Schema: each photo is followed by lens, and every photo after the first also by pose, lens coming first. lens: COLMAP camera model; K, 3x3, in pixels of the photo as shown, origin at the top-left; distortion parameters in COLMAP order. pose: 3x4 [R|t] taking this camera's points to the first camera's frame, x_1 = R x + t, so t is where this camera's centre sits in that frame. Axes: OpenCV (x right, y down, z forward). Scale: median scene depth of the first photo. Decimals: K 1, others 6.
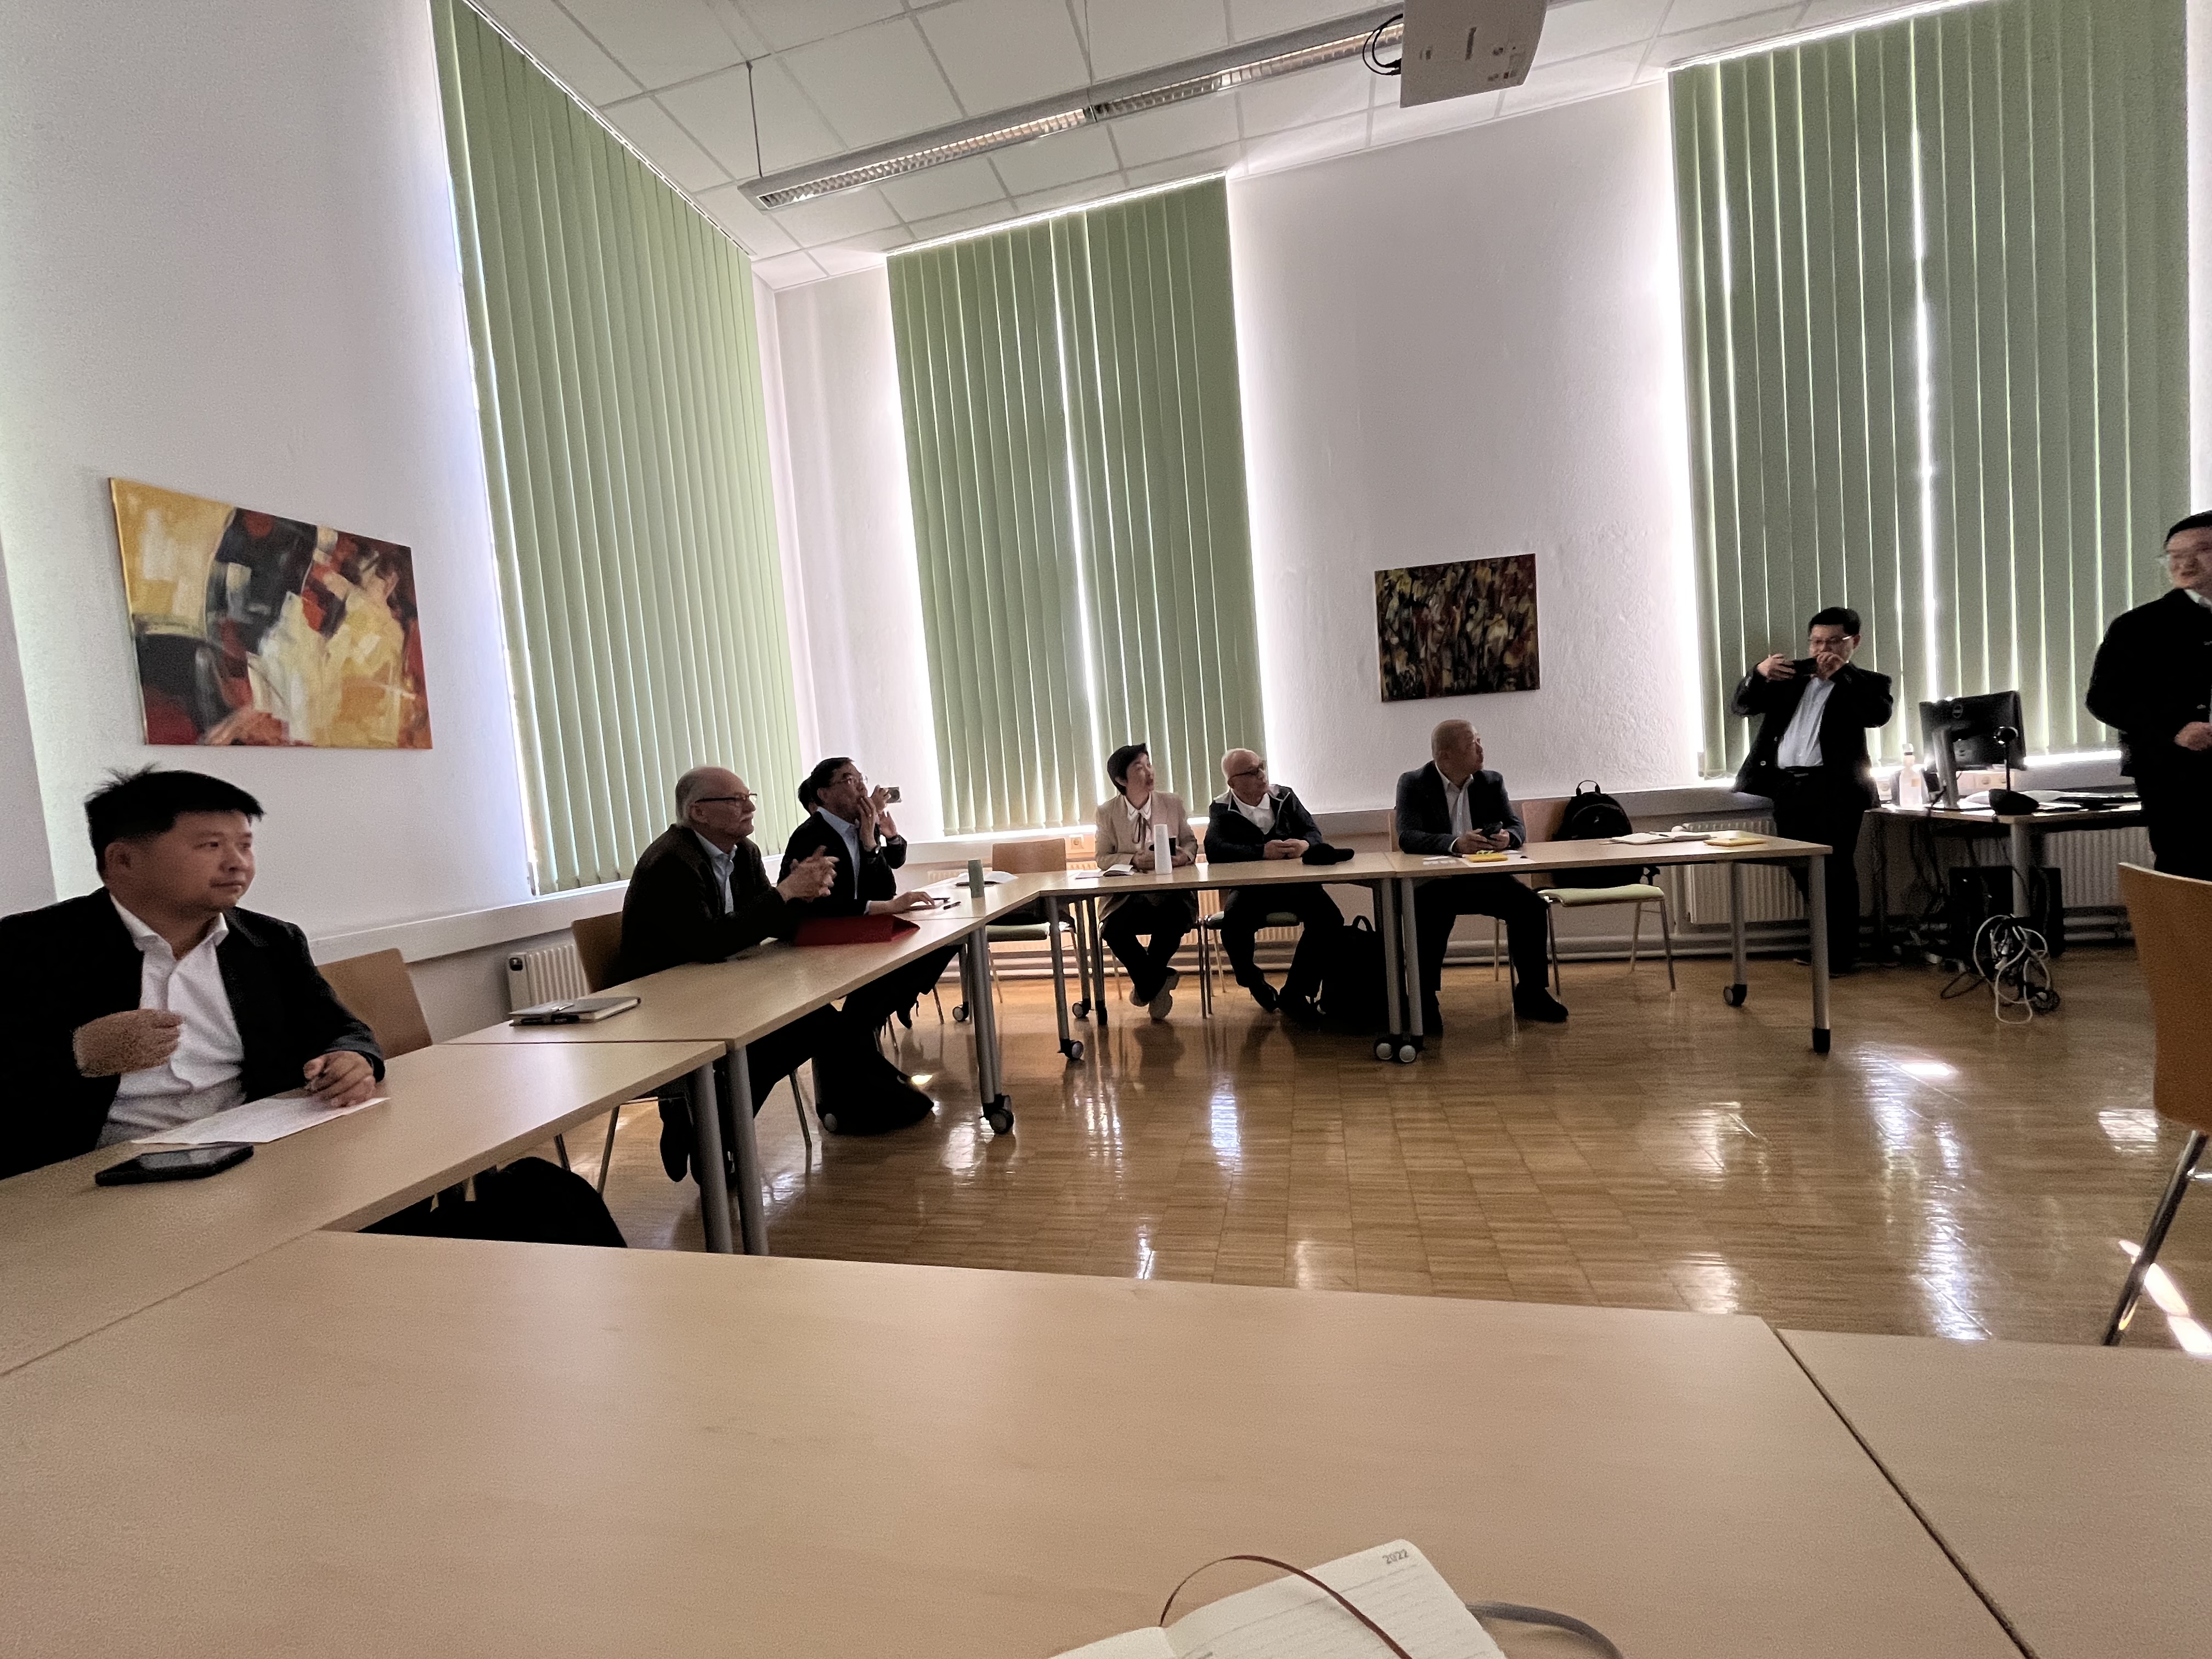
lens RADIAL K [[902.0, 0, 1099.0], [0, 902.0, 835.4], [0, 0, 1]] dist [-0.003779, 0.000162]
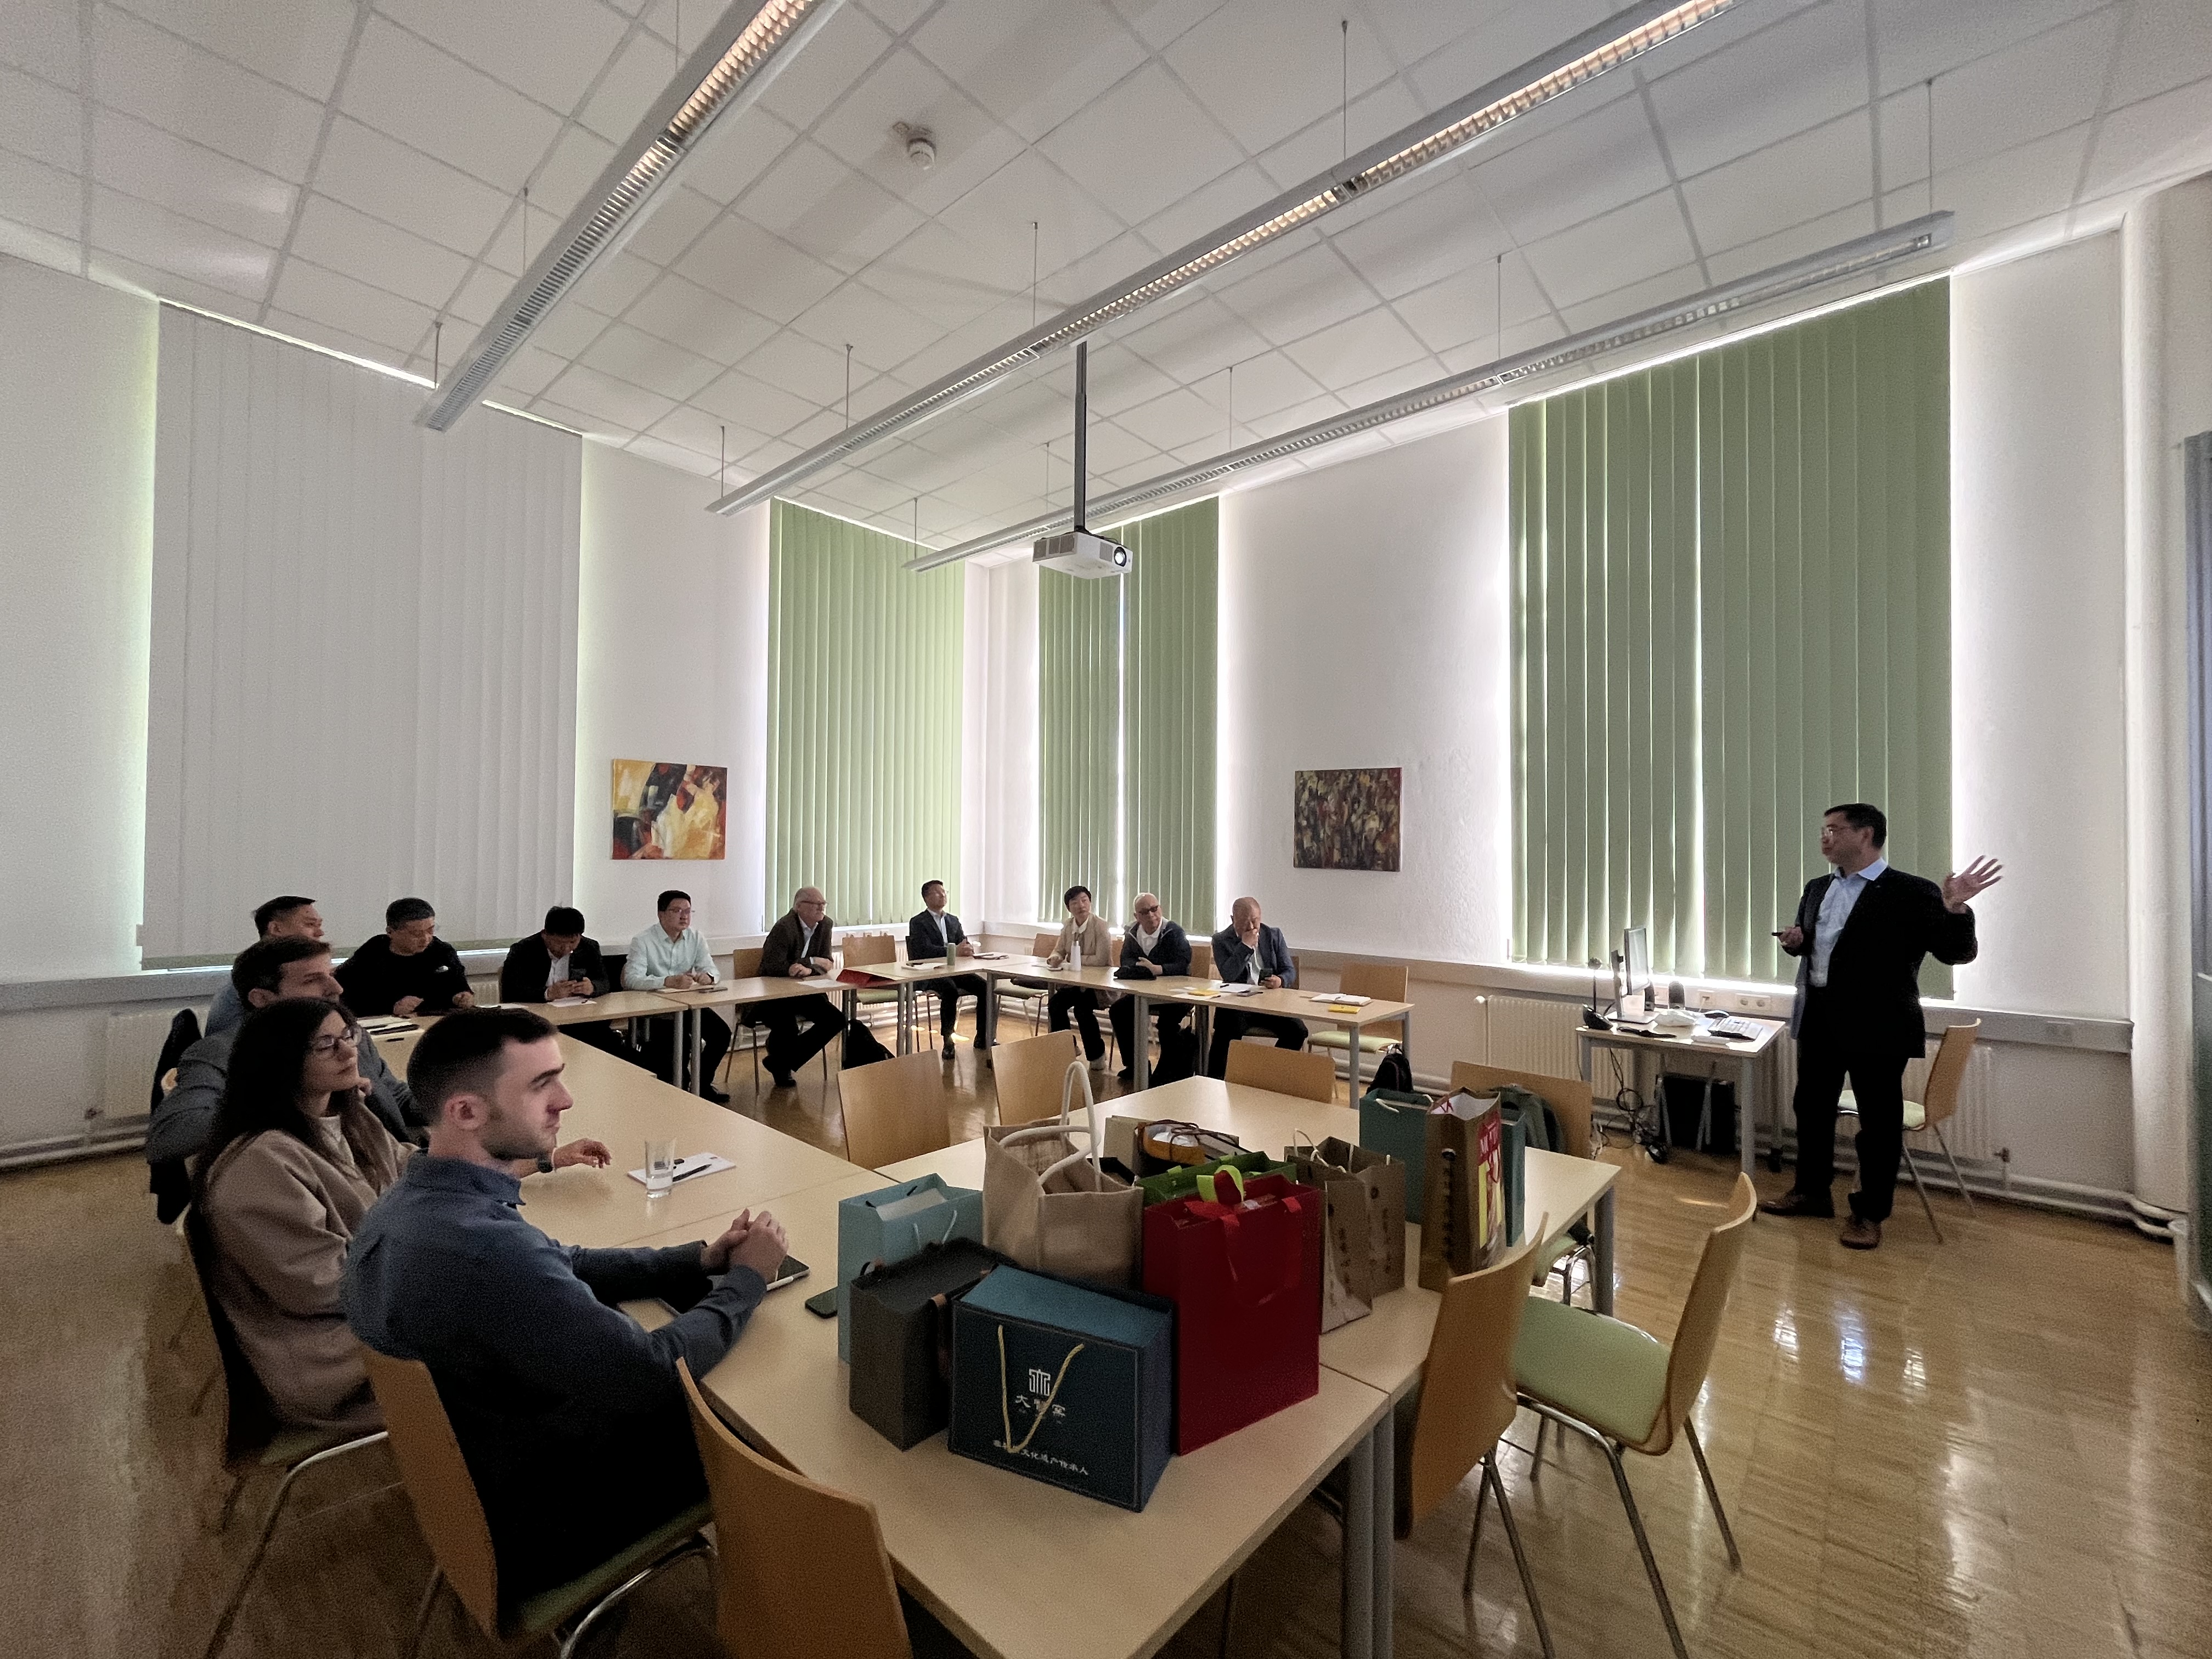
lens RADIAL K [[902.0, 0, 1104.2], [0, 902.0, 832.2], [0, 0, 1]] dist [-0.003779, 0.000162]
pose [[0.876921, 0.085057, -0.473049, 0.884574], [-0.112141, 0.993261, -0.029289, -0.164142], [0.467369, 0.078733, 0.880549, -0.398048]]
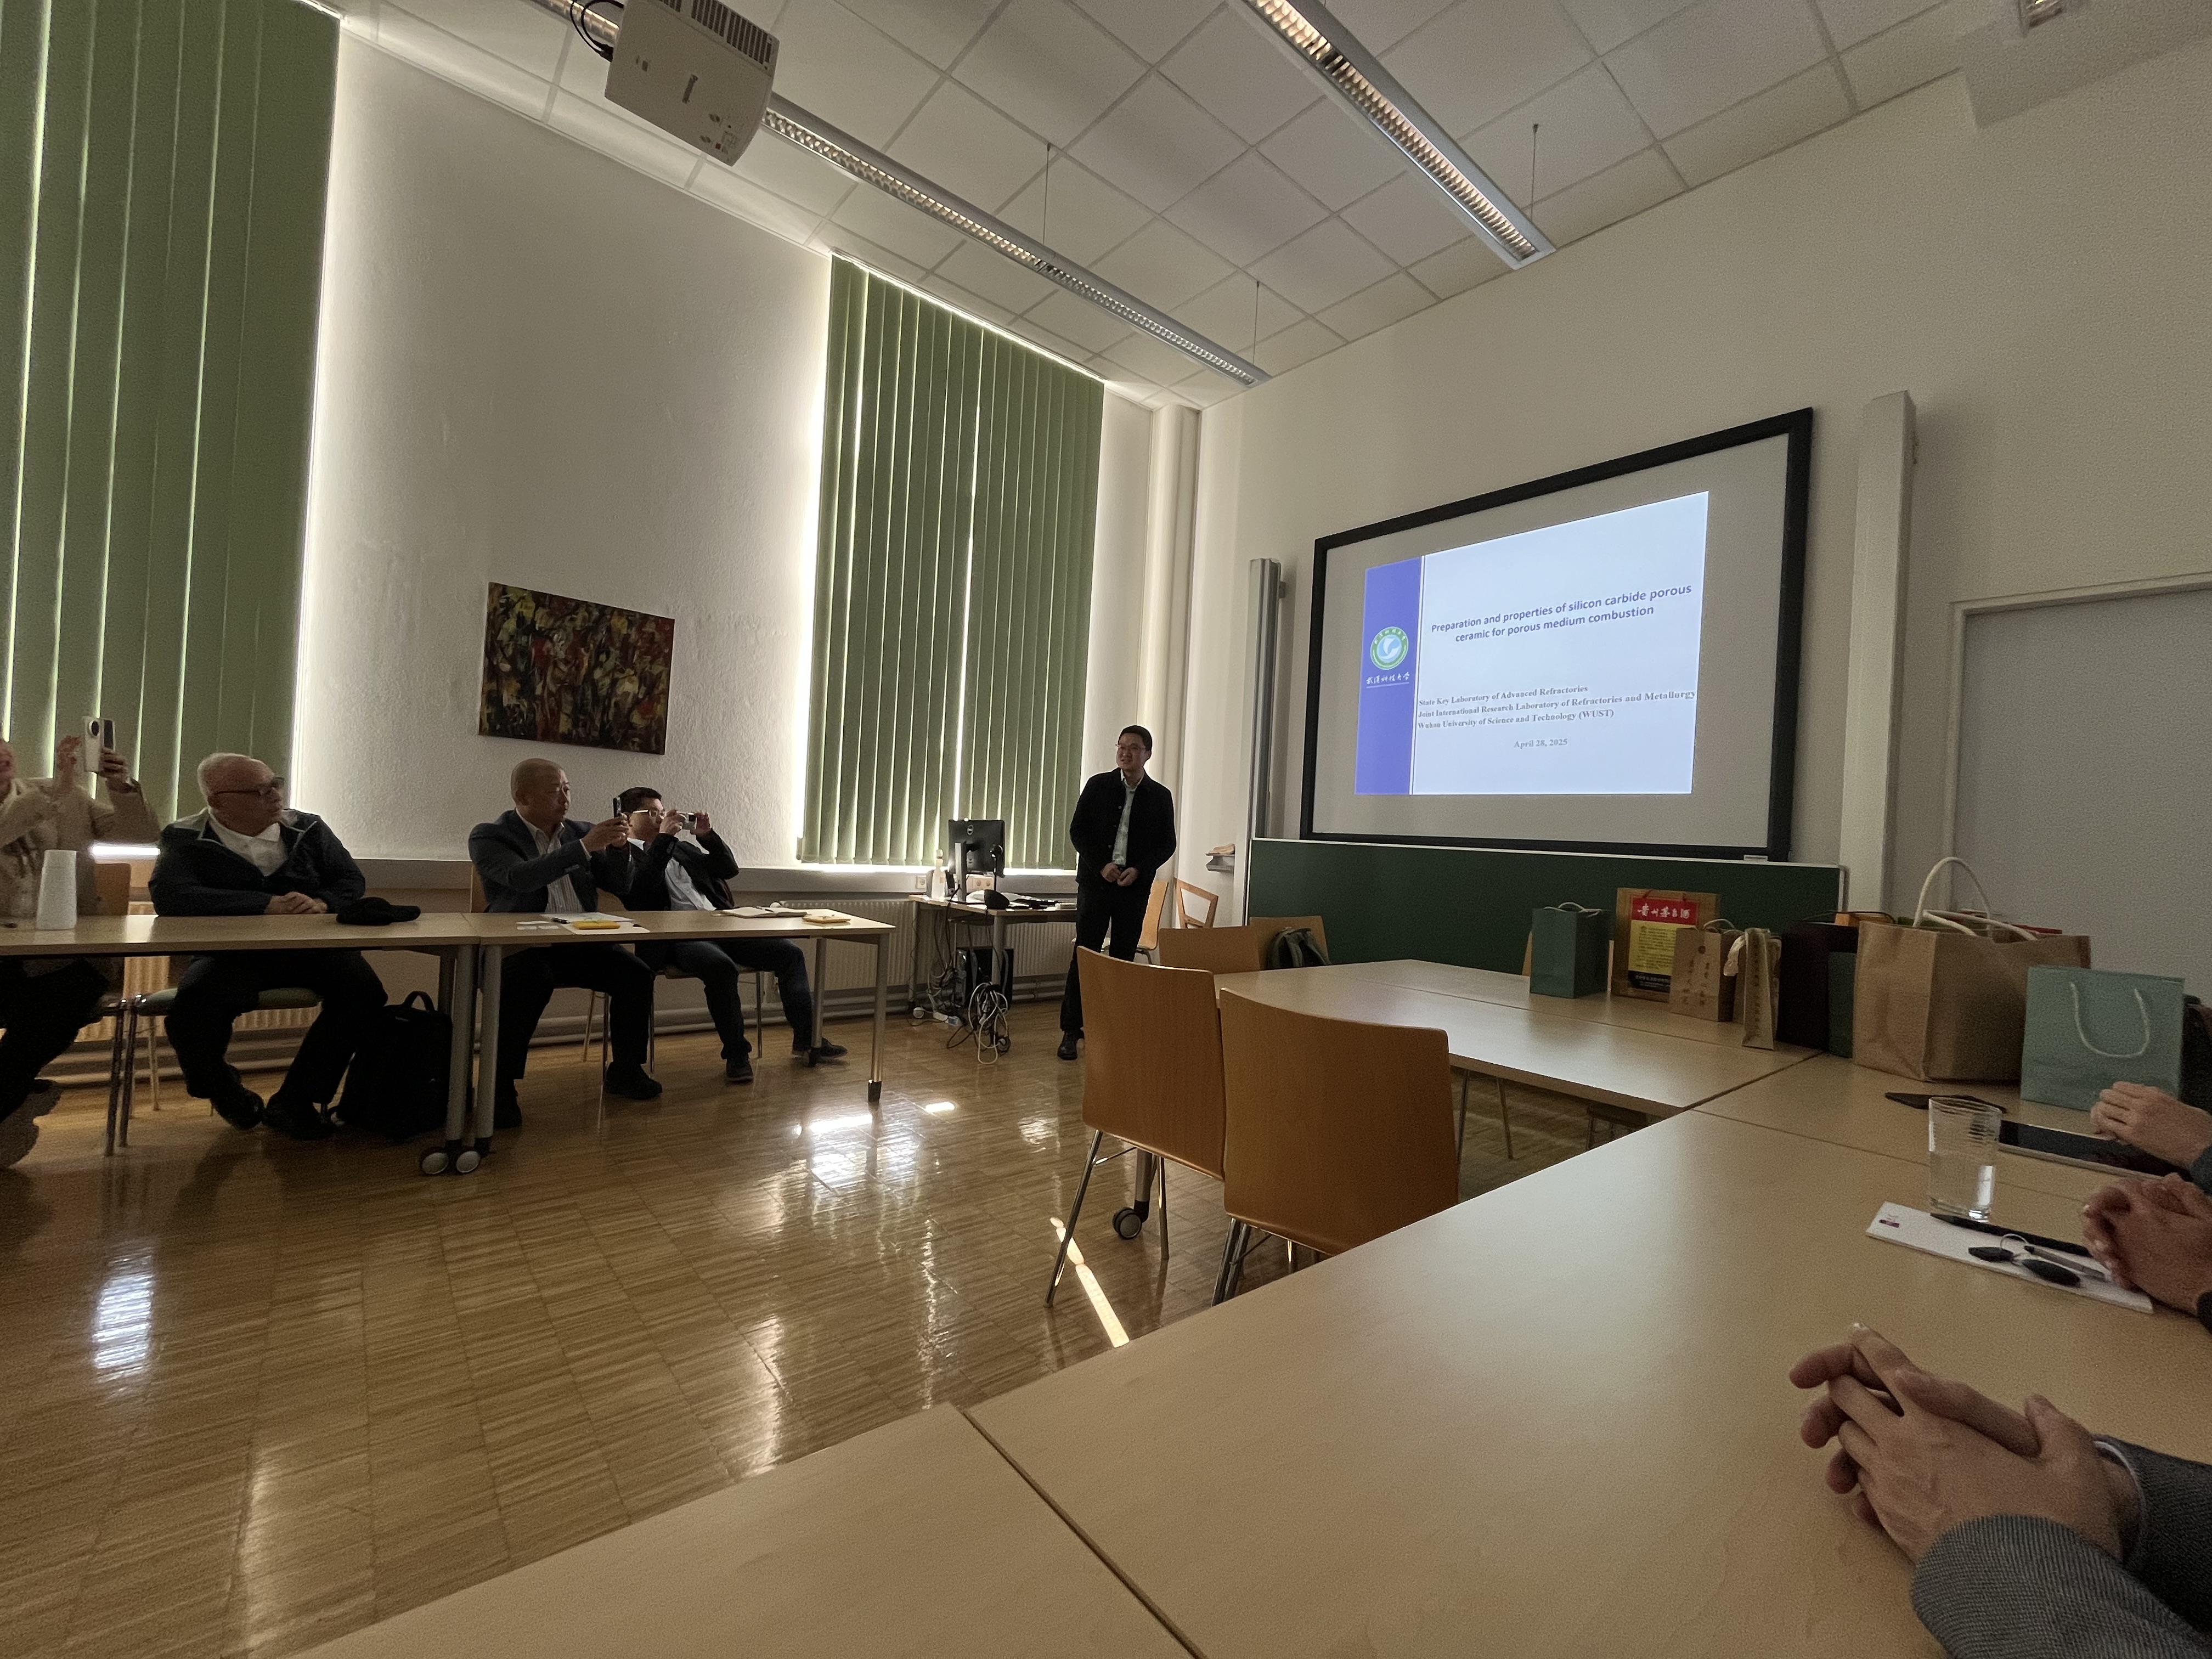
lens RADIAL K [[902.0, 0, 1098.9], [0, 902.0, 836.6], [0, 0, 1]] dist [-0.003779, 0.000162]
pose [[0.591998, 0.118933, 0.797116, -0.003207], [-0.057306, 0.992760, -0.105563, 0.003299], [-0.803900, 0.016814, 0.594527, 0.045600]]
